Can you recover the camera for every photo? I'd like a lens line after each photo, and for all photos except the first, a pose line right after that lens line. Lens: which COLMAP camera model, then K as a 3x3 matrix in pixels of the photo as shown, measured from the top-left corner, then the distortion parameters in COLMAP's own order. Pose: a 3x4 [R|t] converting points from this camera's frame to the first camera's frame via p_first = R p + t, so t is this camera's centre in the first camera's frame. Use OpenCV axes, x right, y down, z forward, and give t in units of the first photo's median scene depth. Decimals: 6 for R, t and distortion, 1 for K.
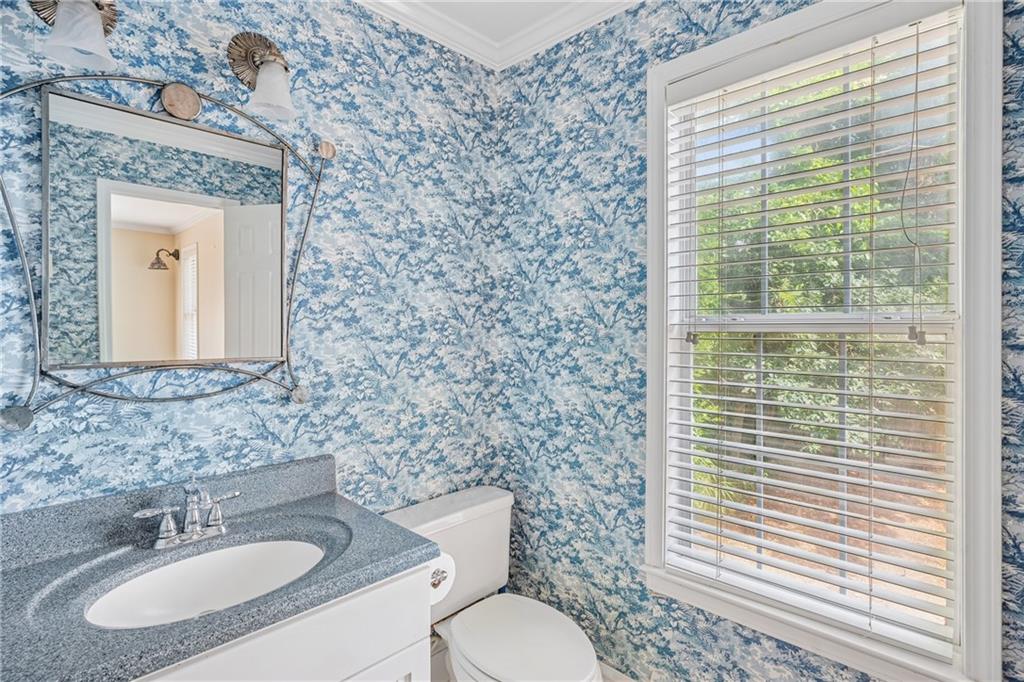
lens RADIAL K [[513.0, 0, 511.4], [0, 513.0, 333.9], [0, 0, 1]] dist [0.004295, 0.000778]
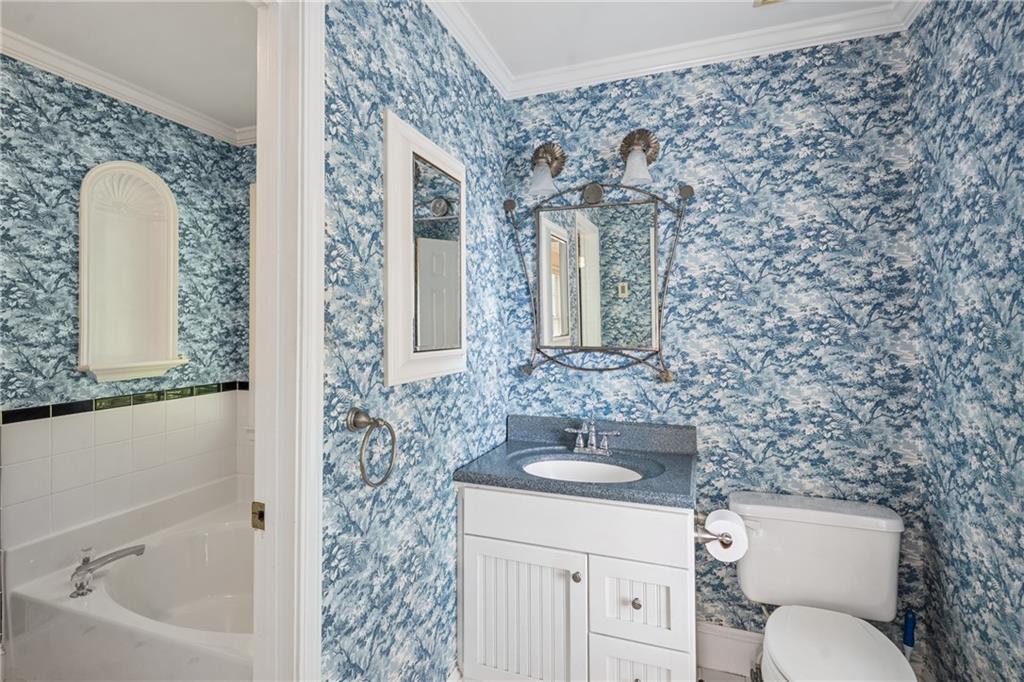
lens RADIAL K [[500.1, 0, 510.8], [0, 500.1, 334.9], [0, 0, 1]] dist [0.002809, -0.000614]
pose [[0.405864, 0.011651, -0.913859, 0.634348], [-0.013694, 0.999884, 0.006666, 0.004751], [0.913831, 0.009809, 0.405977, 0.076810]]
